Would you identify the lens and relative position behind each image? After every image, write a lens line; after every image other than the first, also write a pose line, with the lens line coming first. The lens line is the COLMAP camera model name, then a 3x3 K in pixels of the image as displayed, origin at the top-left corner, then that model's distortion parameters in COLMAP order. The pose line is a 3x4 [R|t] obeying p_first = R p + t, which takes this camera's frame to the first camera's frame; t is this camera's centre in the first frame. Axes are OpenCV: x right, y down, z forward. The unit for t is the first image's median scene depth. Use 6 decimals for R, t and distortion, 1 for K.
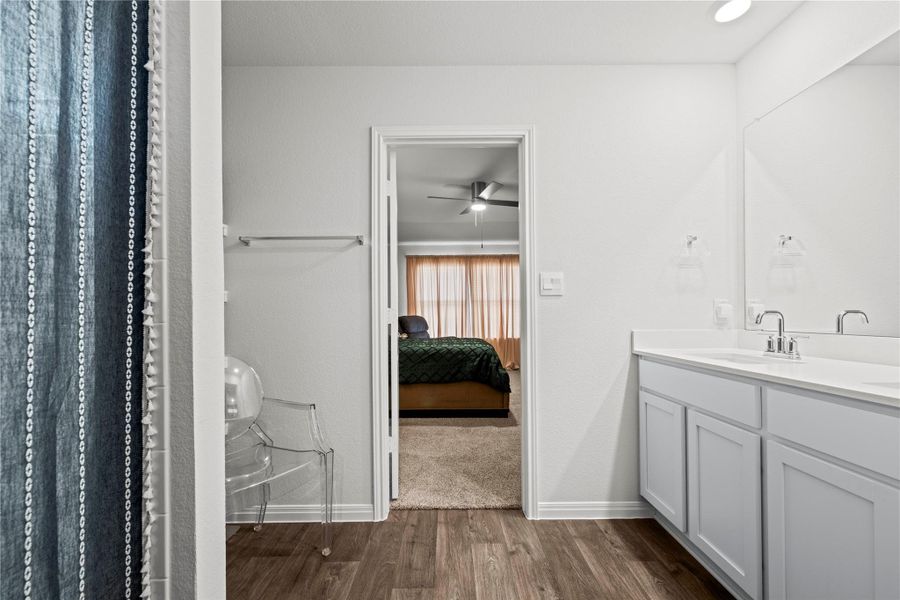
lens RADIAL K [[360.3, 0, 455.7], [0, 360.3, 313.9], [0, 0, 1]] dist [0.001234, -0.000019]
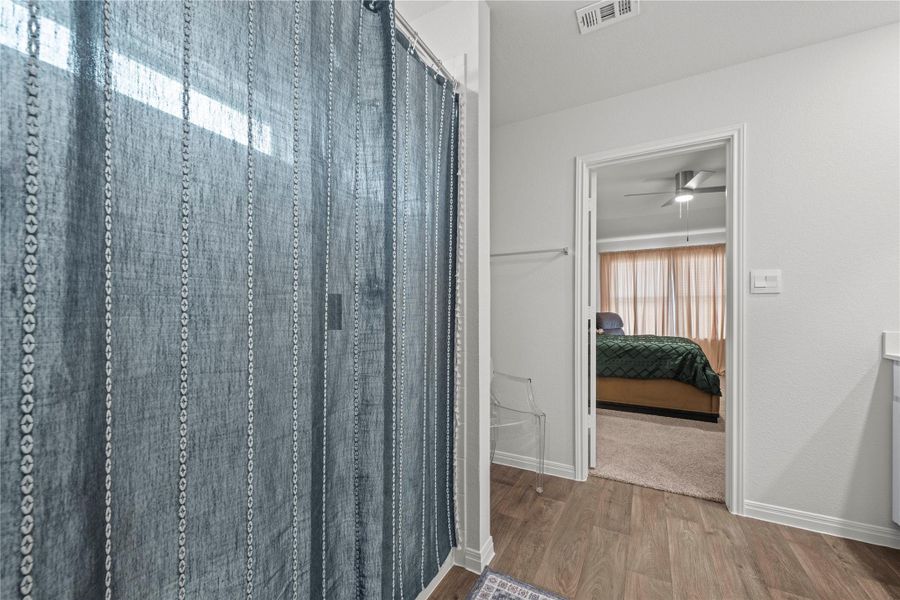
lens RADIAL K [[360.3, 0, 455.7], [0, 360.3, 313.9], [0, 0, 1]] dist [0.001234, -0.000019]
pose [[0.873407, 0.010634, -0.486874, 0.009361], [-0.005468, 0.999913, 0.012030, -0.002590], [0.486960, -0.007845, 0.873389, -0.262930]]
